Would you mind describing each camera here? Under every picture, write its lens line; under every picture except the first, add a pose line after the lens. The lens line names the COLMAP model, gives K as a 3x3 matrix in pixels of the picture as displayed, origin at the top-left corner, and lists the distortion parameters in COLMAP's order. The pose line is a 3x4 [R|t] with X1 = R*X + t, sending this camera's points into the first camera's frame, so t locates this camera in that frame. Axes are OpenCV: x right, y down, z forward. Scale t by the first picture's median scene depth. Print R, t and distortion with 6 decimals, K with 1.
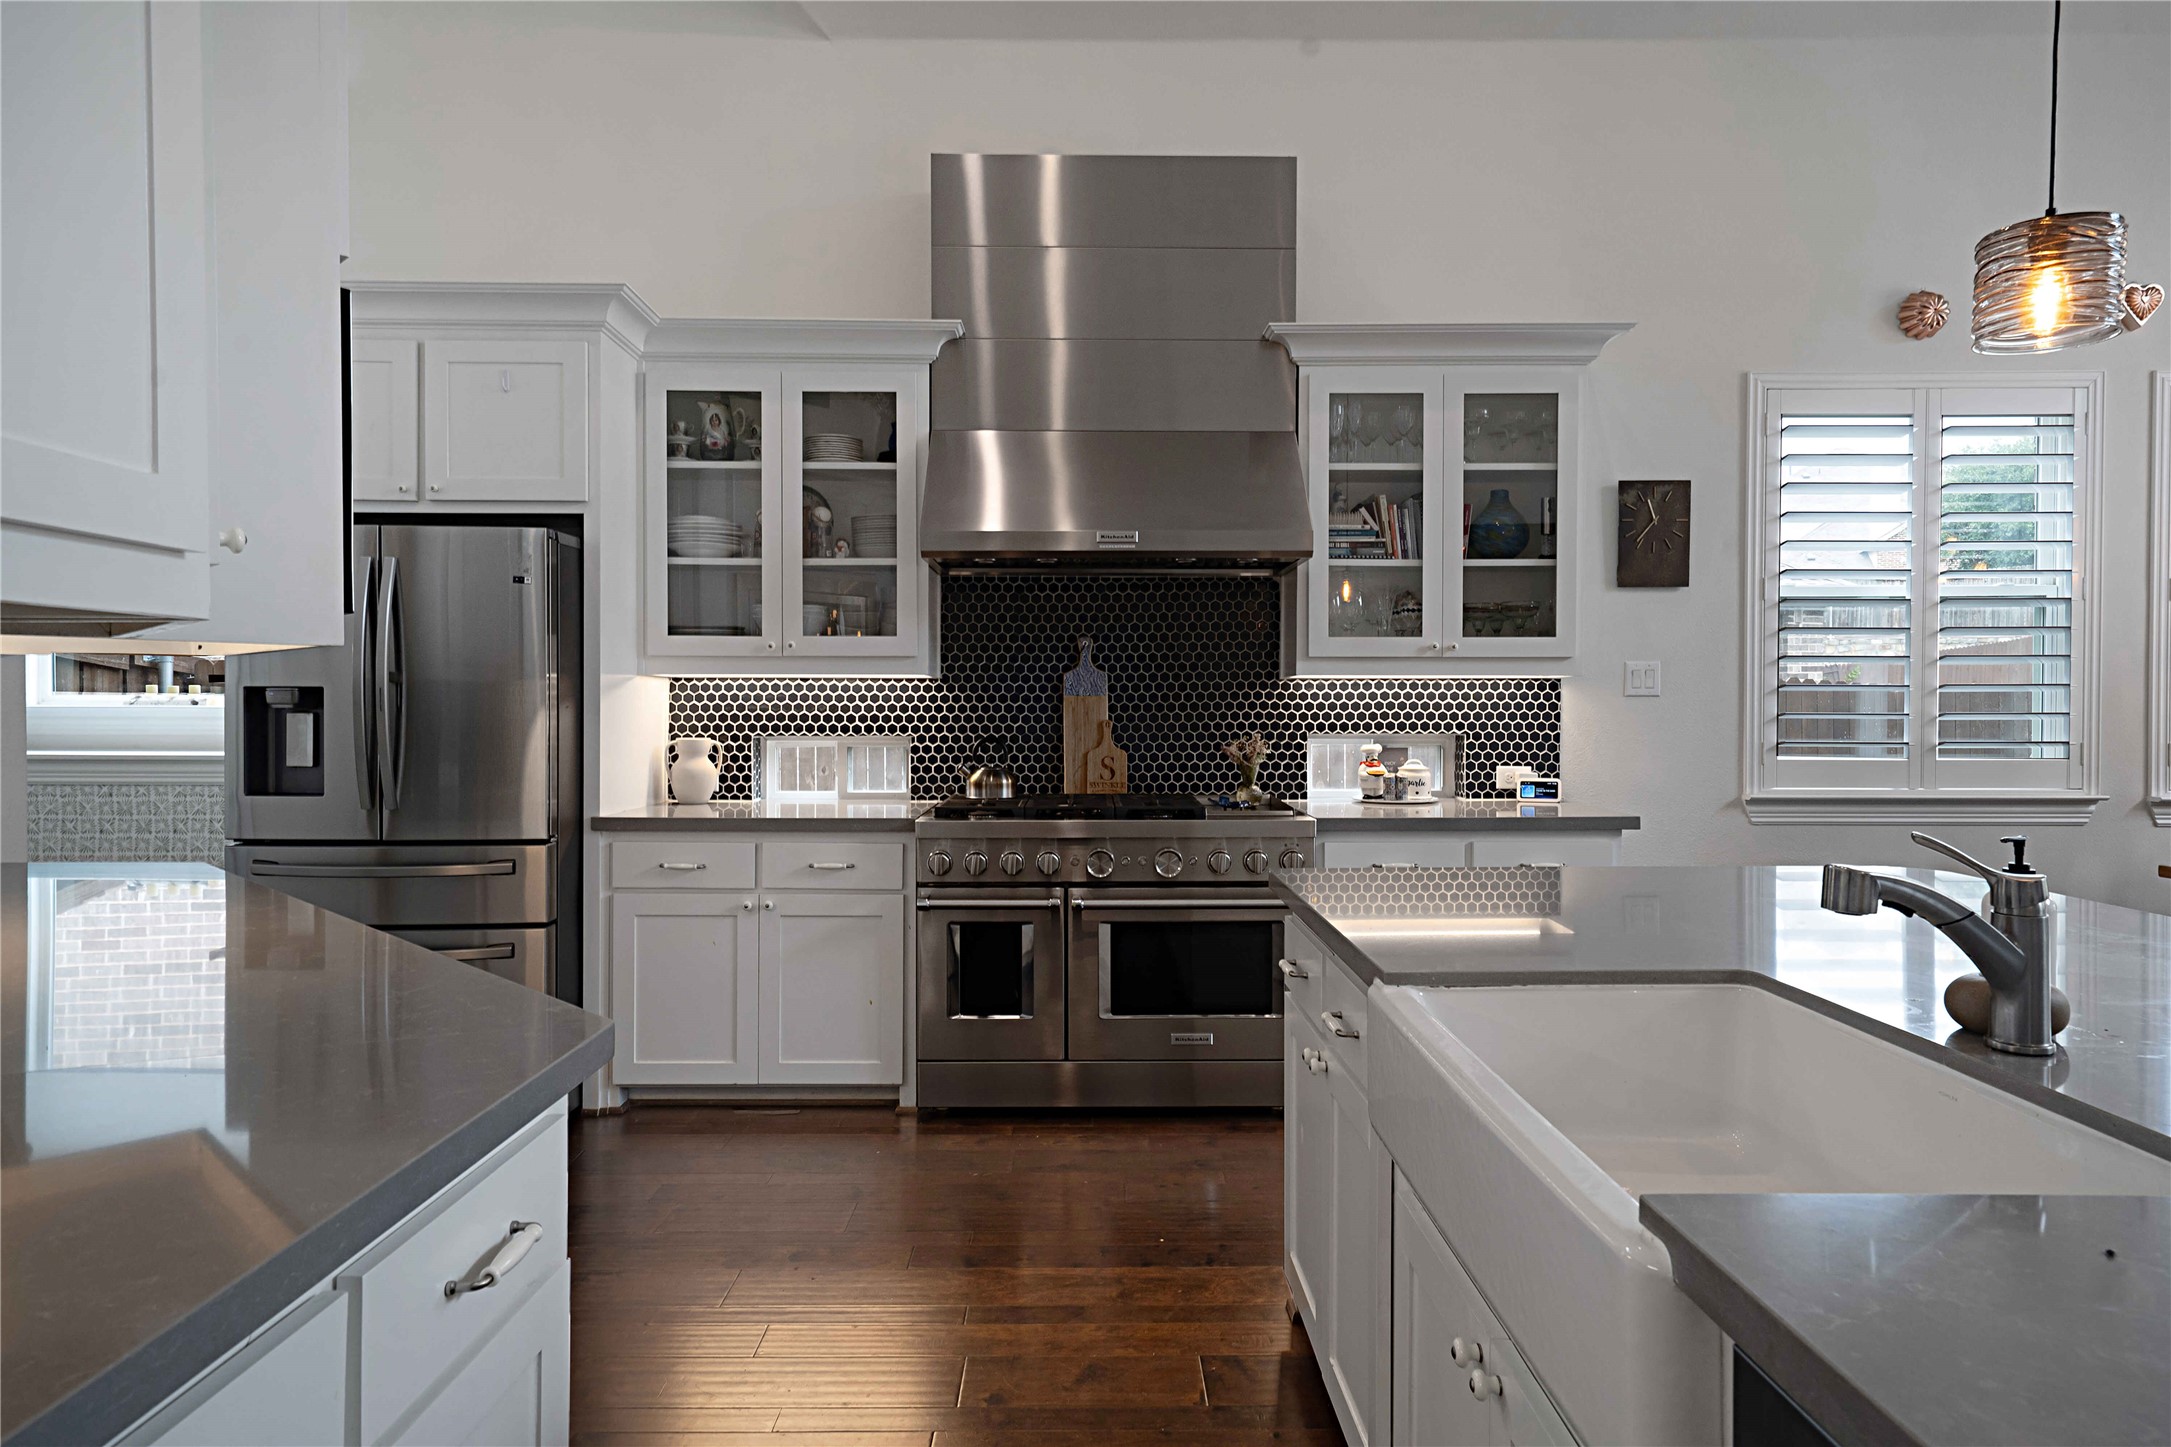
lens RADIAL K [[1280.1, 0, 1087.9], [0, 1280.1, 719.4], [0, 0, 1]] dist [0.016972, 0.000578]
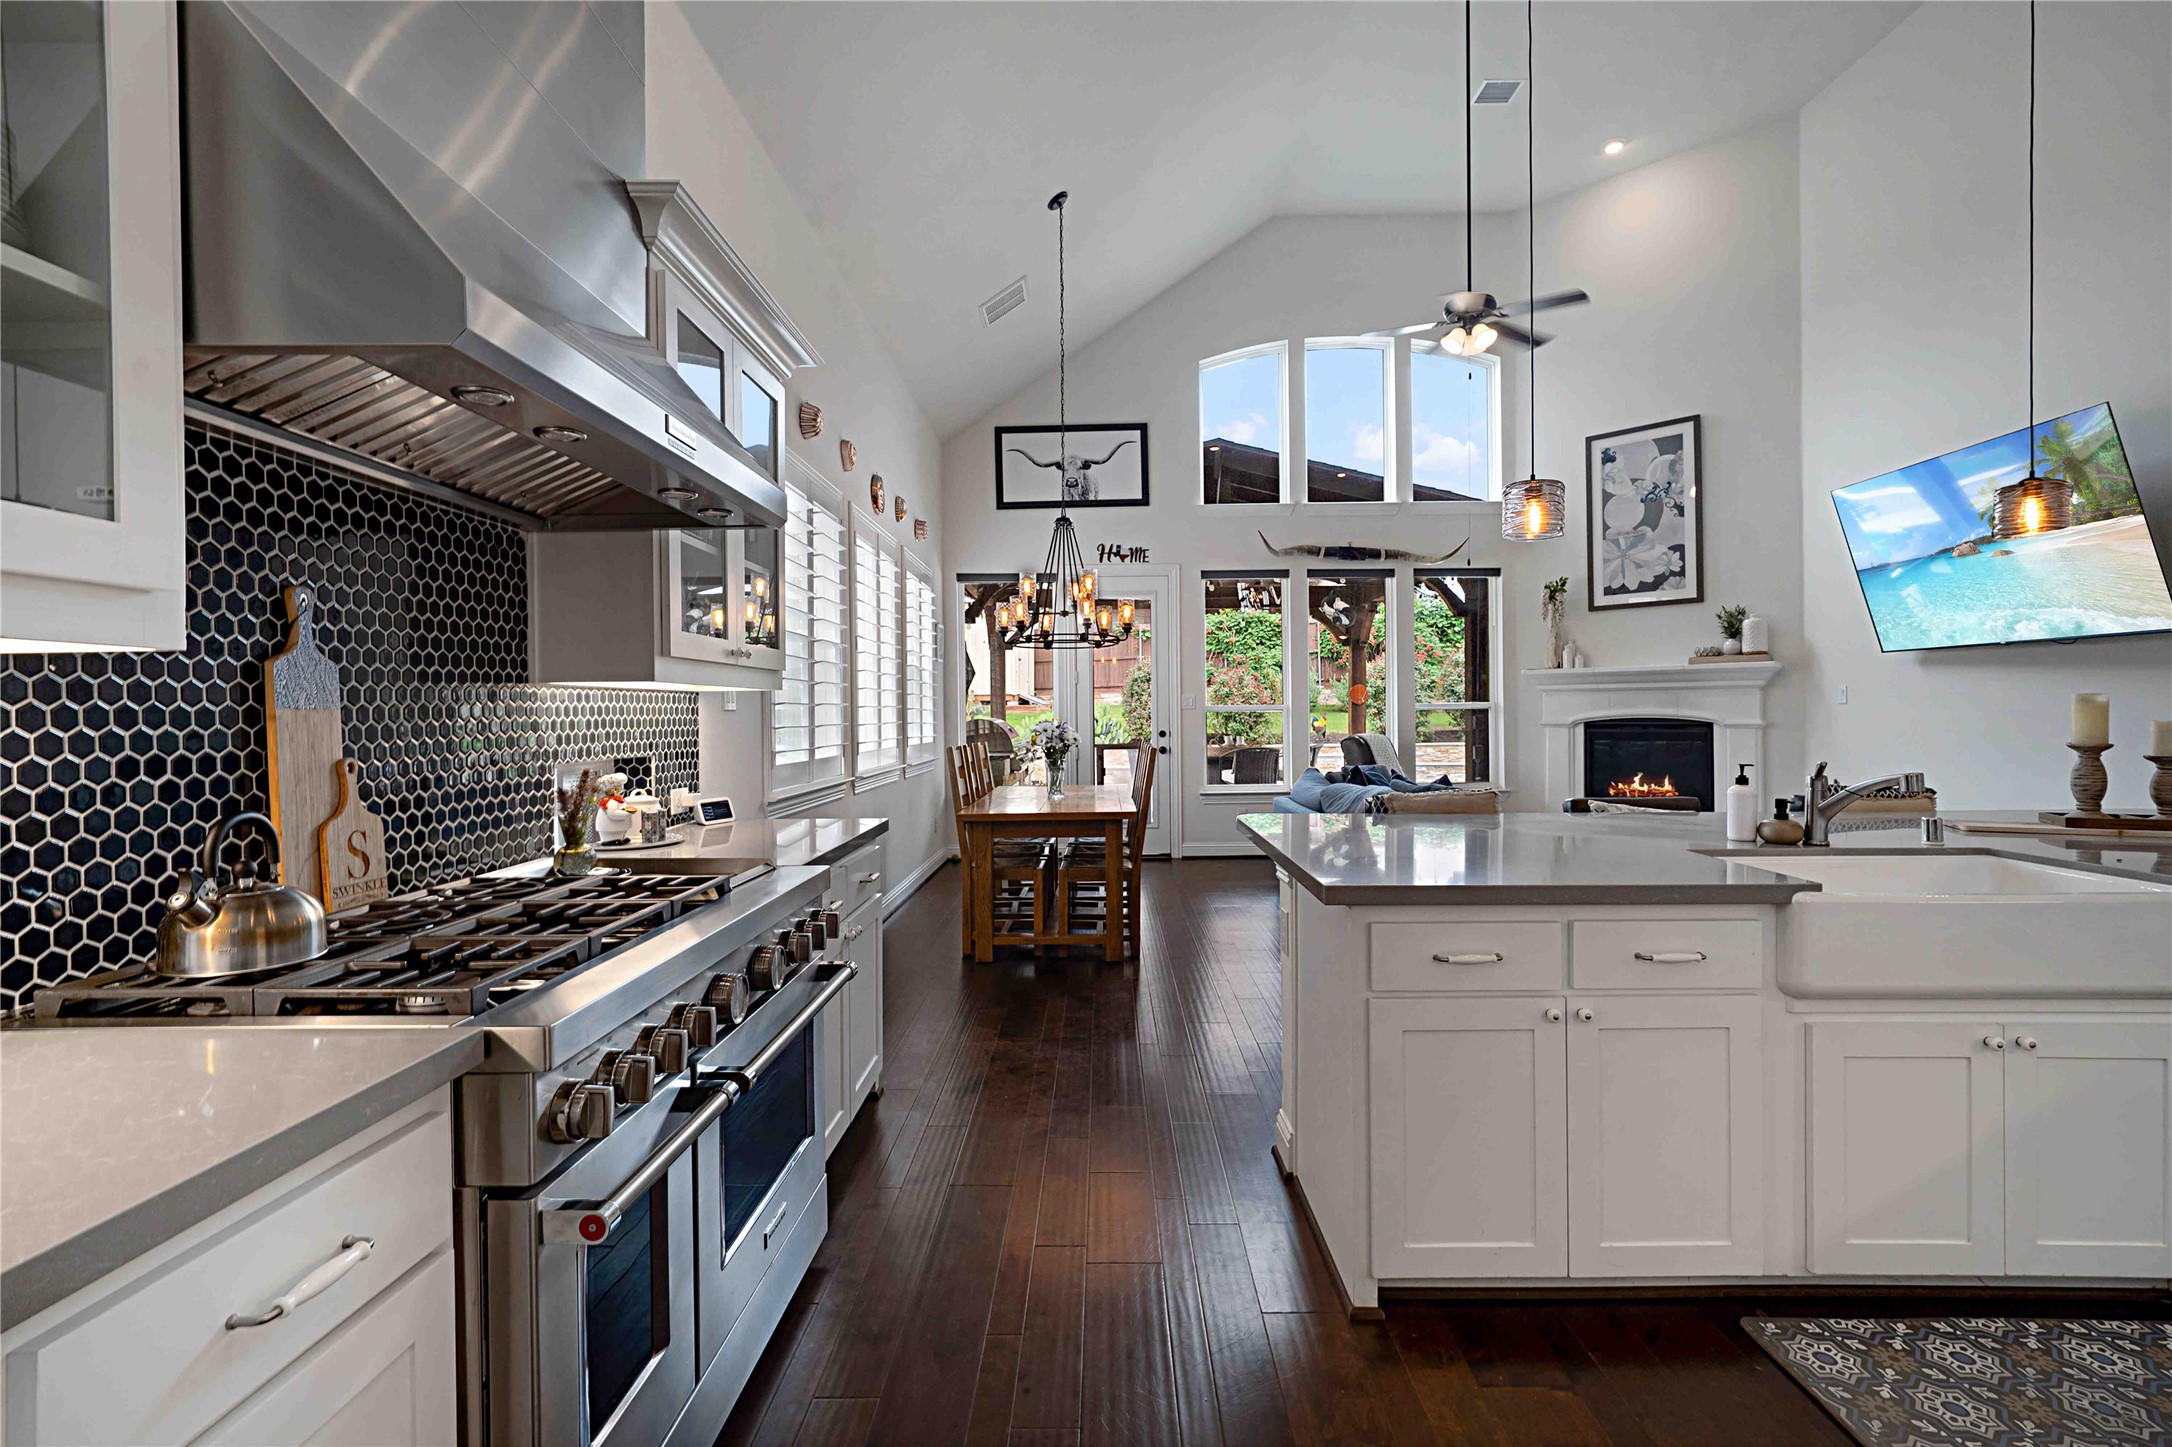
lens RADIAL K [[1006.9, 0, 1090.1], [0, 1006.9, 716.7], [0, 0, 1]] dist [-0.001340, 0.001735]
pose [[0.024017, -0.004734, 0.999700, -0.395129], [0.024794, 0.999684, 0.004138, -0.011059], [-0.999404, 0.024687, 0.024127, 0.736700]]
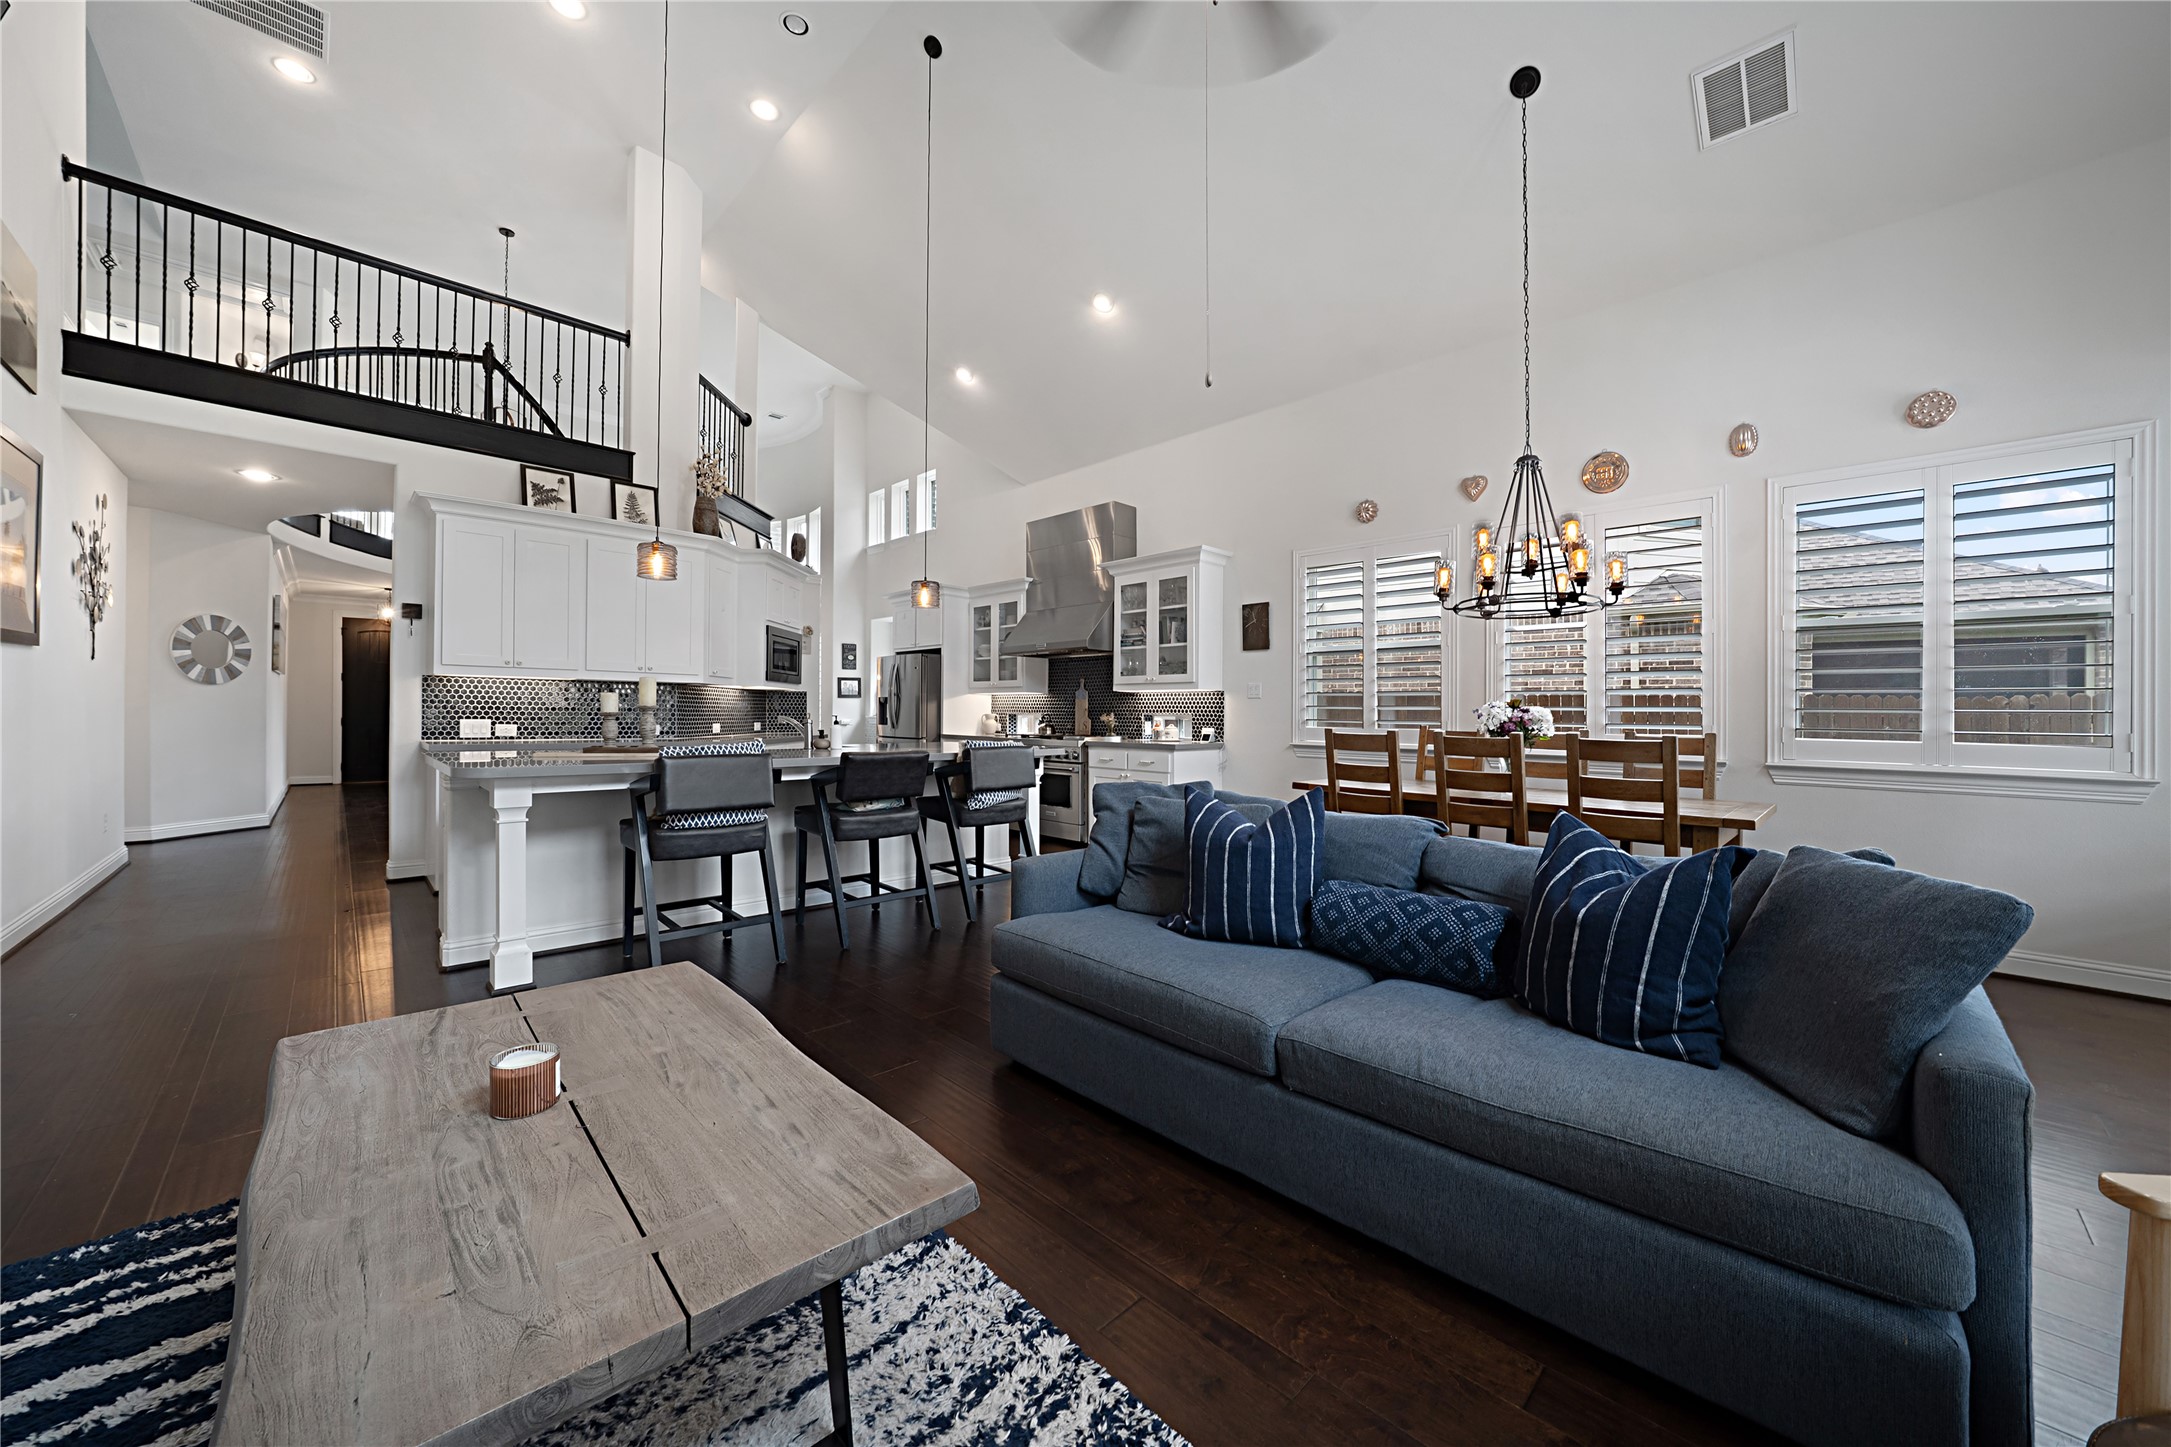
lens RADIAL K [[815.3, 0, 1093.4], [0, 815.3, 714.8], [0, 0, 1]] dist [-0.000861, -0.000034]
pose [[0.686090, 0.006329, -0.727489, 1.390596], [-0.017716, 0.999811, -0.008010, 0.030495], [0.727301, 0.018384, 0.686072, -0.210407]]
